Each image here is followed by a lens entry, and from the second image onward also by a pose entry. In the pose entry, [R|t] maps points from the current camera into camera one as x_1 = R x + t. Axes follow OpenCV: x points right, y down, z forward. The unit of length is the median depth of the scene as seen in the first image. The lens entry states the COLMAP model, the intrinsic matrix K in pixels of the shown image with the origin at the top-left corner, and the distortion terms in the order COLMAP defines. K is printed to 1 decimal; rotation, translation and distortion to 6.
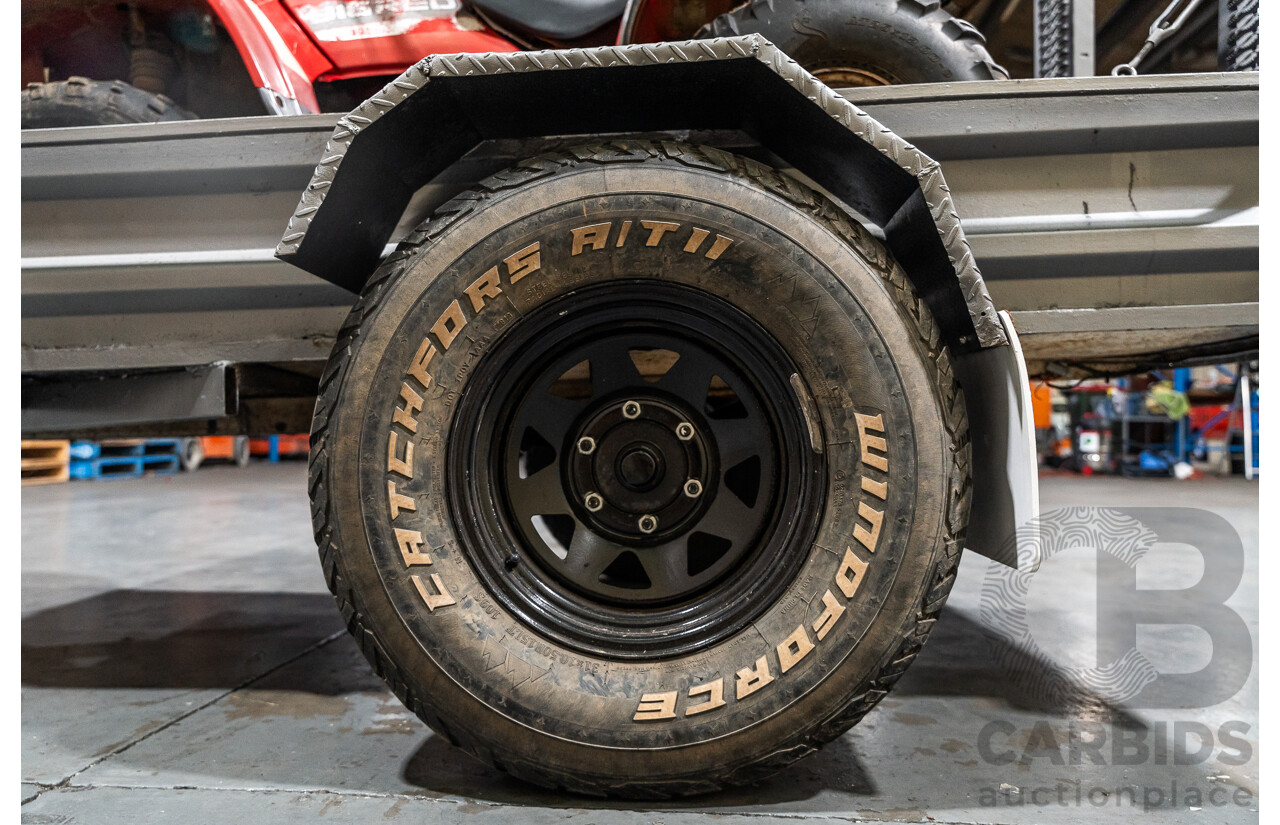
lens RADIAL K [[975.5, 0, 642.0], [0, 975.5, 417.5], [0, 0, 1]] dist [0.002467, -0.004350]
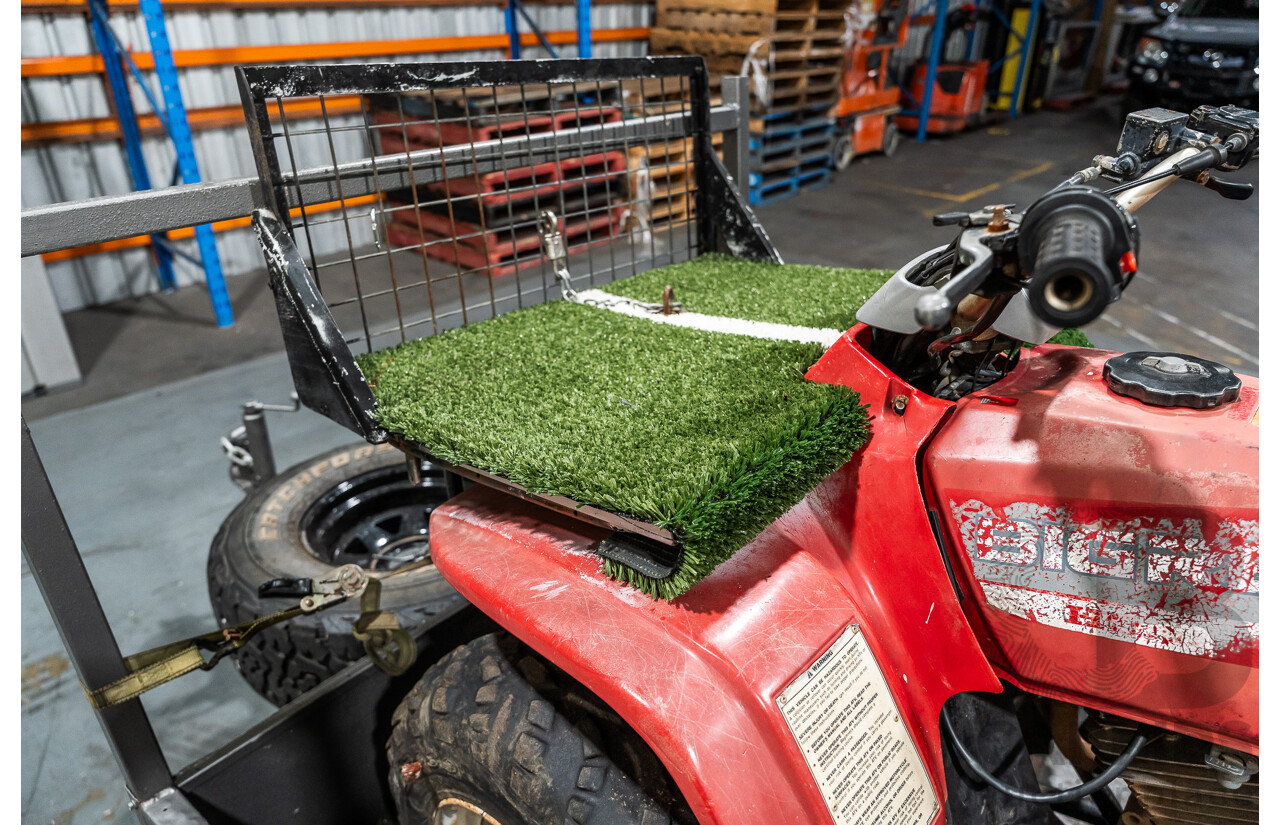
lens RADIAL K [[816.6, 0, 639.5], [0, 816.6, 412.2], [0, 0, 1]] dist [0.000115, -0.008956]
pose [[0.780139, 0.284555, -0.557145, -0.479763], [0.012613, 0.883234, 0.468763, -1.137336], [0.625479, -0.372727, 0.685457, 1.193810]]
